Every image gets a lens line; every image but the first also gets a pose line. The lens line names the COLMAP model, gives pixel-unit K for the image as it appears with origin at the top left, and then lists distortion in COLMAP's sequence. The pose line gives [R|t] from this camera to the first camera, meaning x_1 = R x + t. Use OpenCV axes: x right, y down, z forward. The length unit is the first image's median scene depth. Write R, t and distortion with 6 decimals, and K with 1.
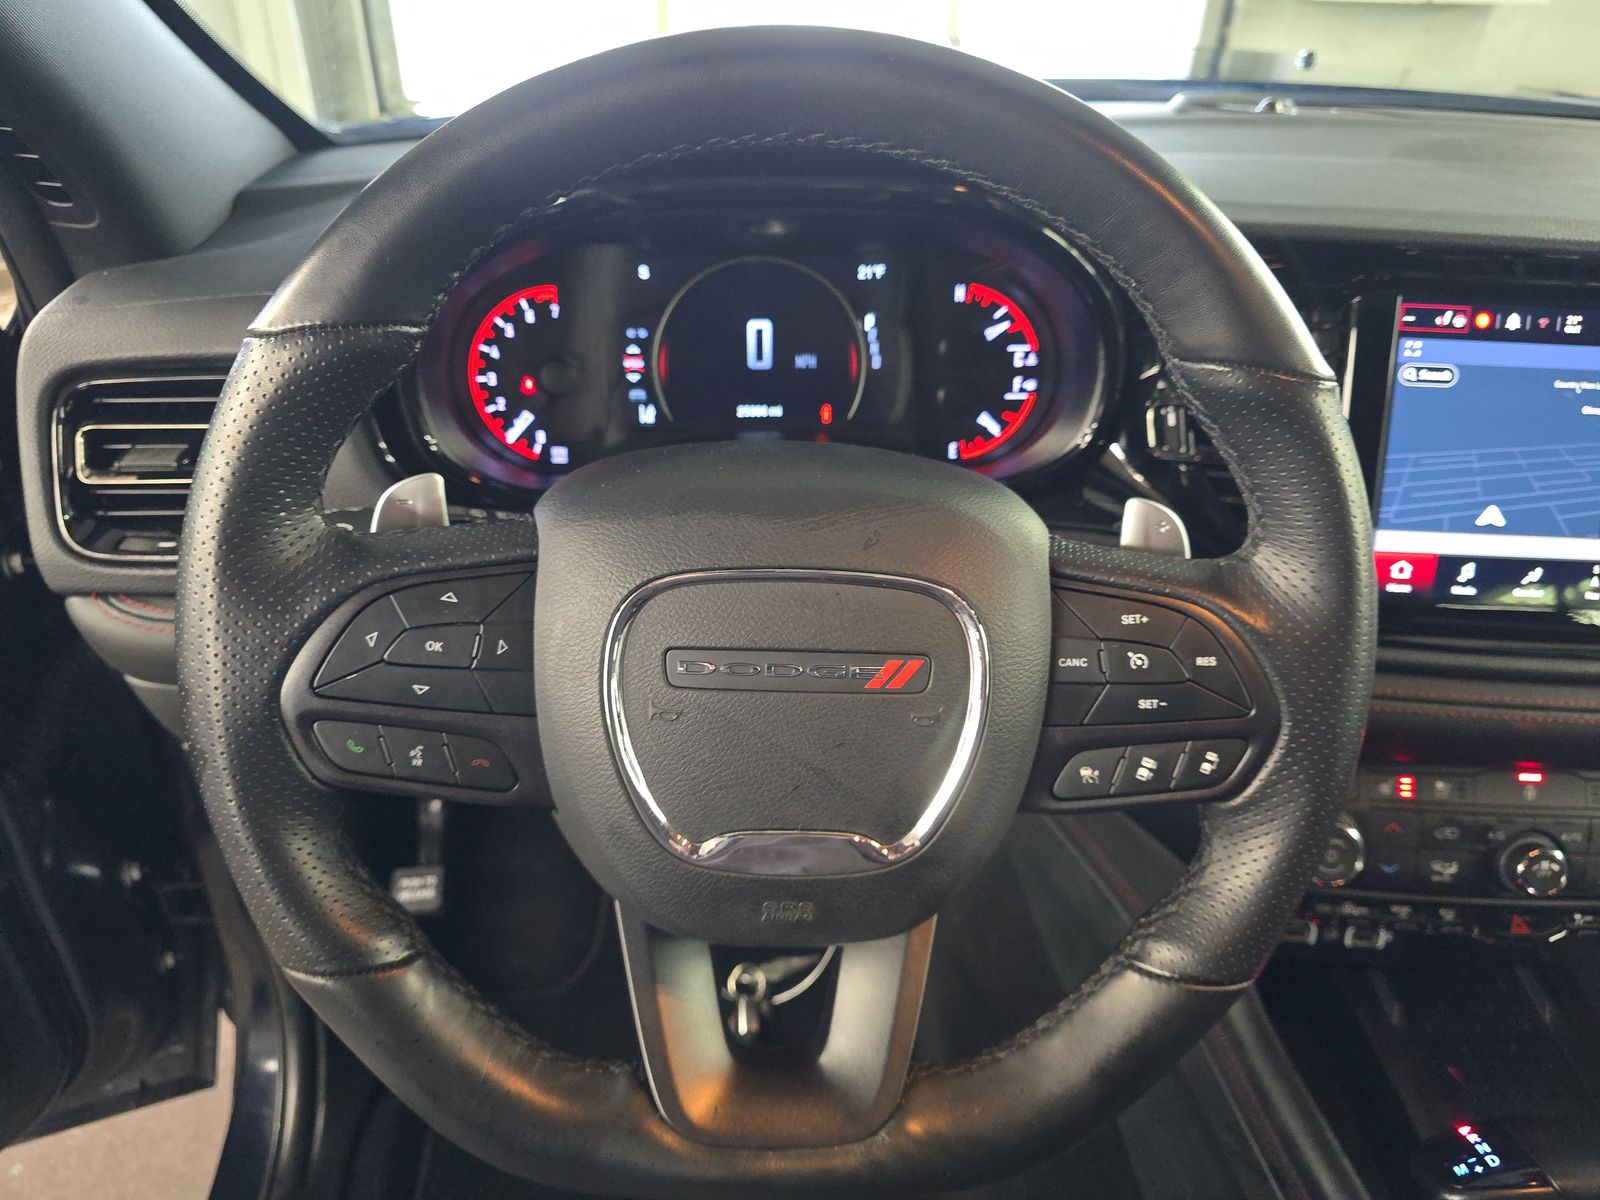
lens RADIAL K [[1077.8, 0, 789.9], [0, 1077.8, 591.7], [0, 0, 1]] dist [0.036879, -0.036365]
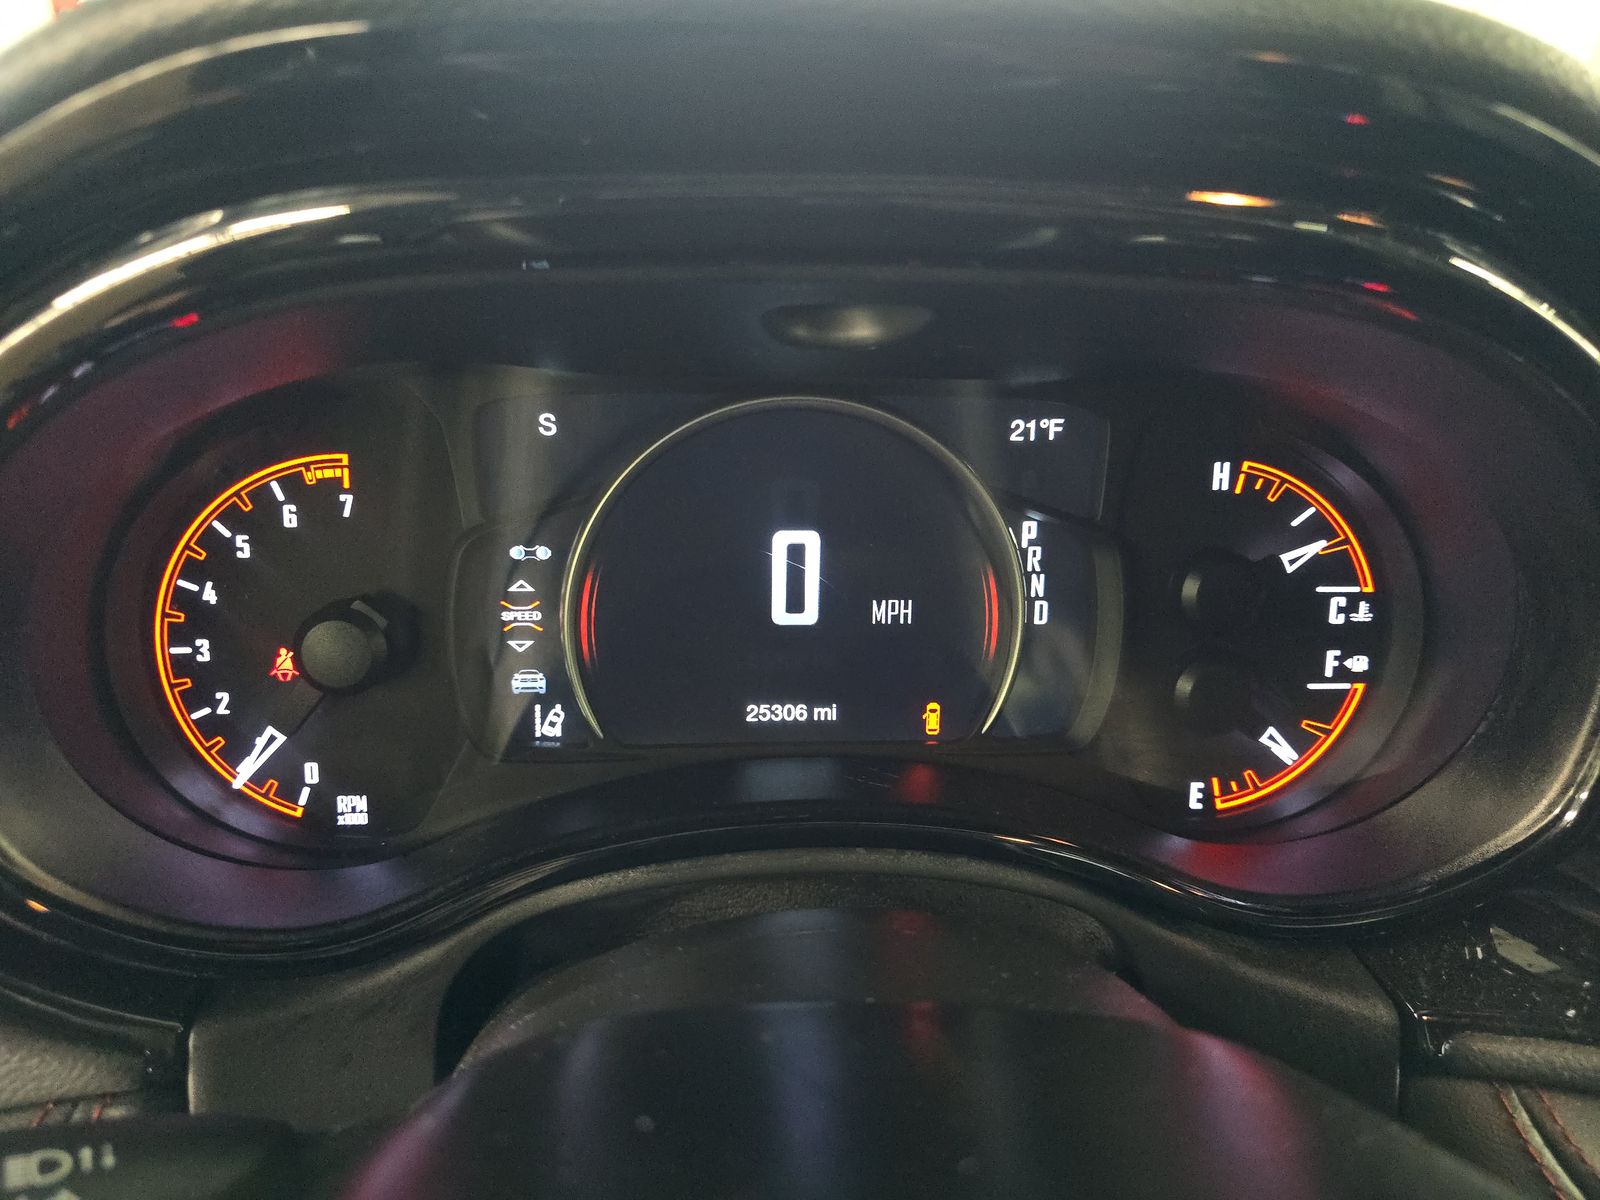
lens RADIAL K [[1077.8, 0, 792.4], [0, 1077.8, 600.5], [0, 0, 1]] dist [0.036879, -0.036365]
pose [[0.999590, 0.007930, 0.027504, -0.046544], [-0.004911, 0.994122, -0.108152, -0.187209], [-0.028200, 0.107973, 0.993754, 0.597200]]
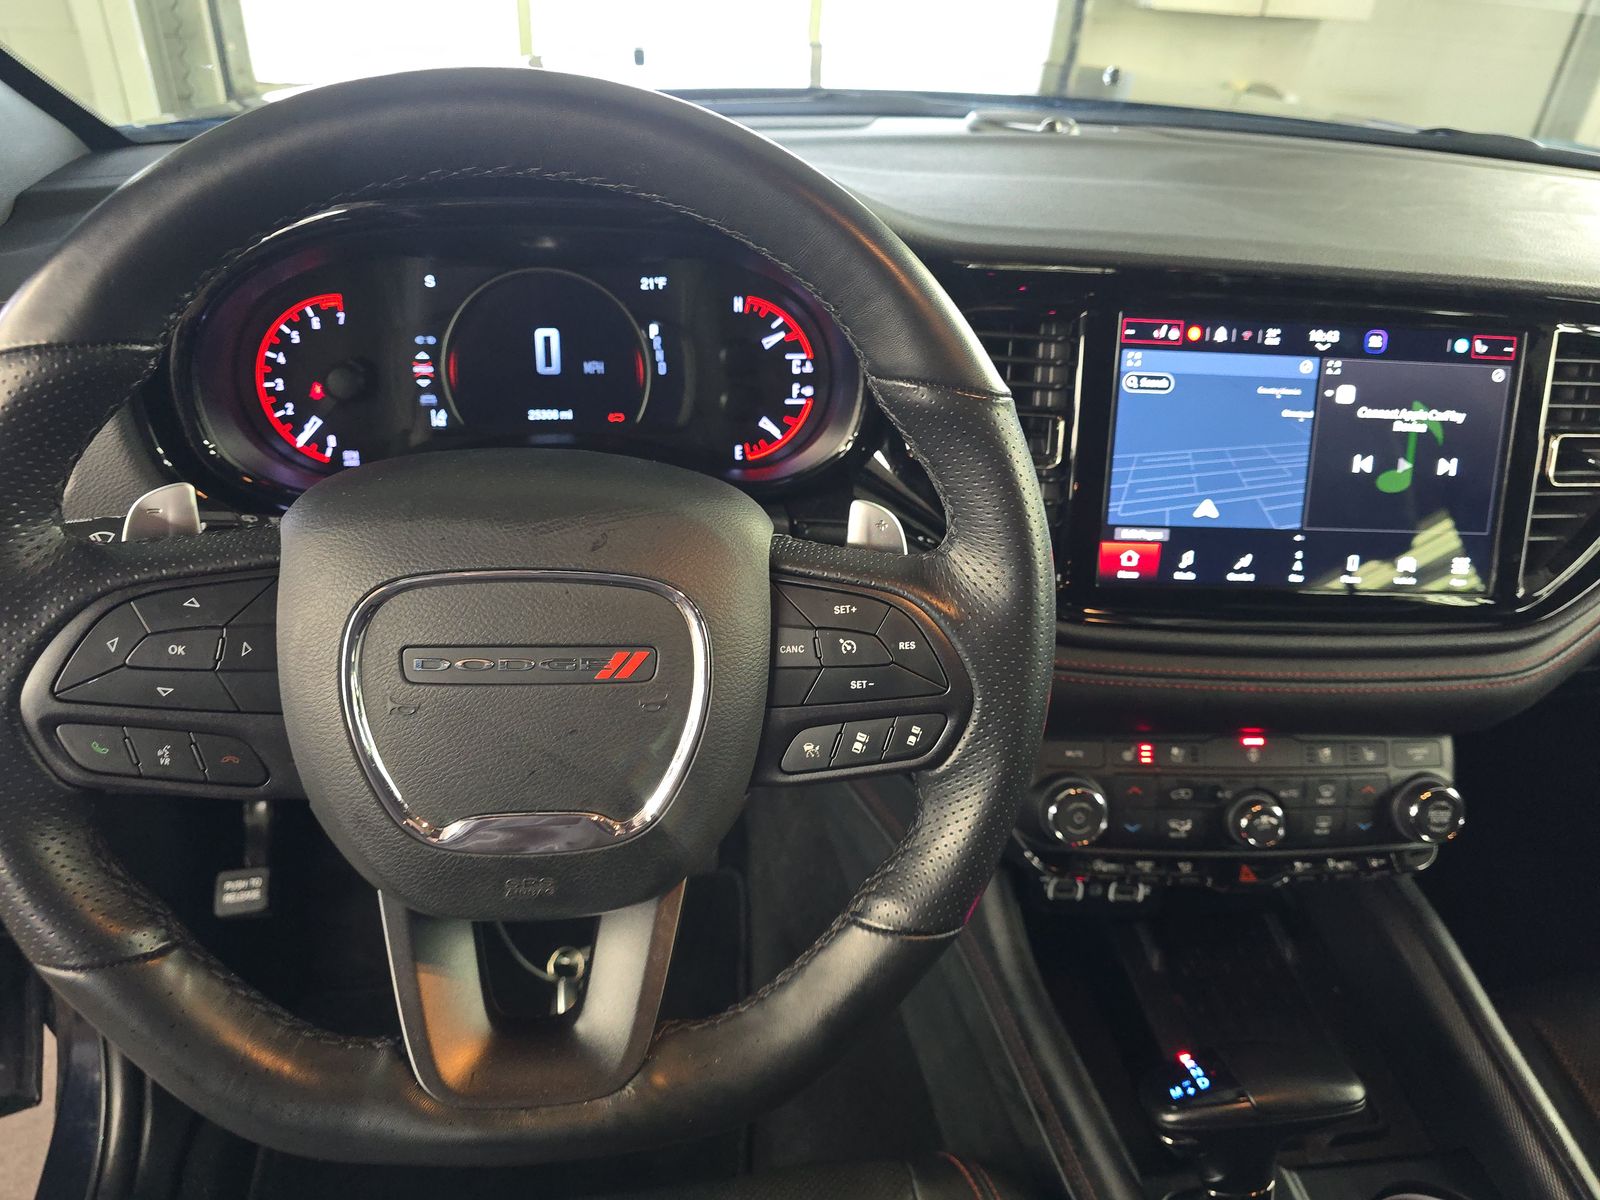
lens RADIAL K [[1077.8, 0, 787.3], [0, 1077.8, 588.5], [0, 0, 1]] dist [0.036879, -0.036365]
pose [[0.995198, -0.019178, 0.095982, 0.108408], [0.018578, 0.999802, 0.007140, -0.003710], [-0.096100, -0.005323, 0.995357, -0.069130]]
